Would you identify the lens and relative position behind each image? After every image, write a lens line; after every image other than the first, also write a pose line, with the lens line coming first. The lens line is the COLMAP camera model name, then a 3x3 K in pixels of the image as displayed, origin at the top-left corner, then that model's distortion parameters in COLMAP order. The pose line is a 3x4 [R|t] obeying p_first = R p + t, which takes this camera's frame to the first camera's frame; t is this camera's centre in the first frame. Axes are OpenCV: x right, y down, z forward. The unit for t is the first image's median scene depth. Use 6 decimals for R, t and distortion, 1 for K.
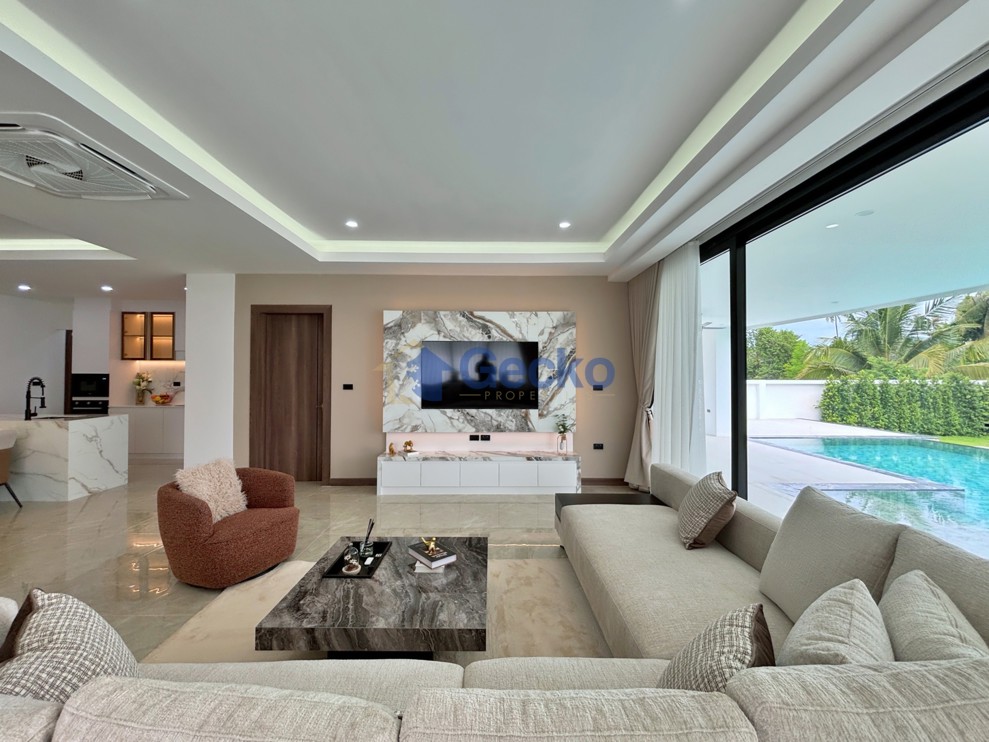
lens RADIAL K [[409.3, 0, 494.5], [0, 409.3, 371.0], [0, 0, 1]] dist [-0.001637, -0.000161]
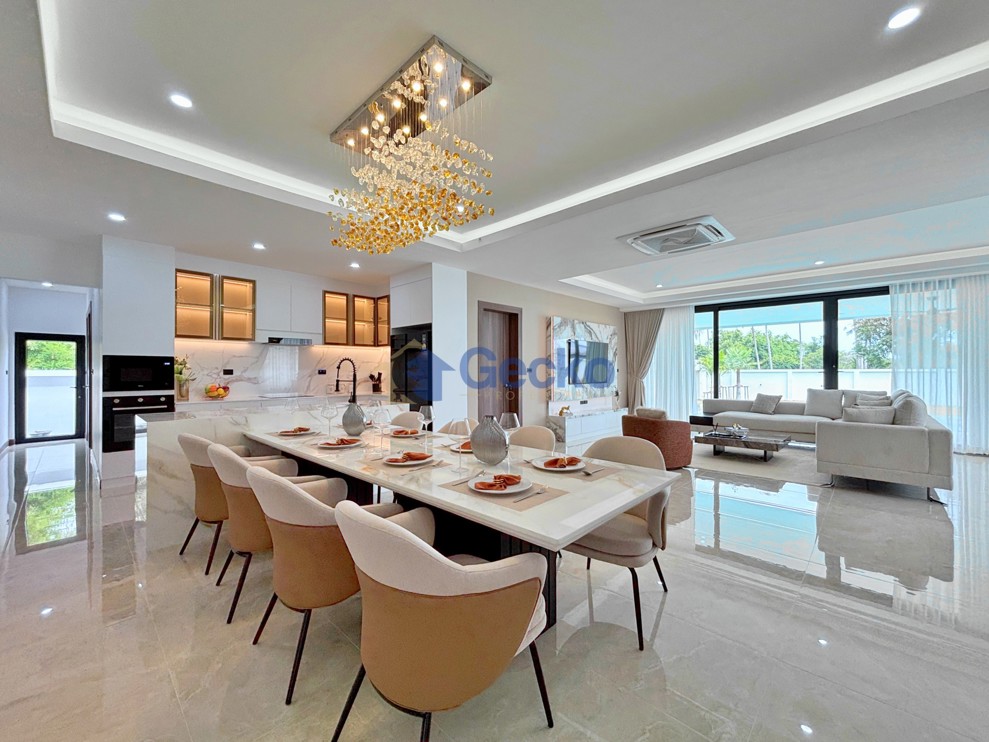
lens RADIAL K [[409.3, 0, 494.5], [0, 409.3, 371.0], [0, 0, 1]] dist [-0.001637, -0.000161]
pose [[0.699777, -0.004694, 0.714346, -1.366854], [-0.006103, 0.999903, 0.012549, 0.024168], [-0.714335, -0.013141, 0.699680, 0.142526]]
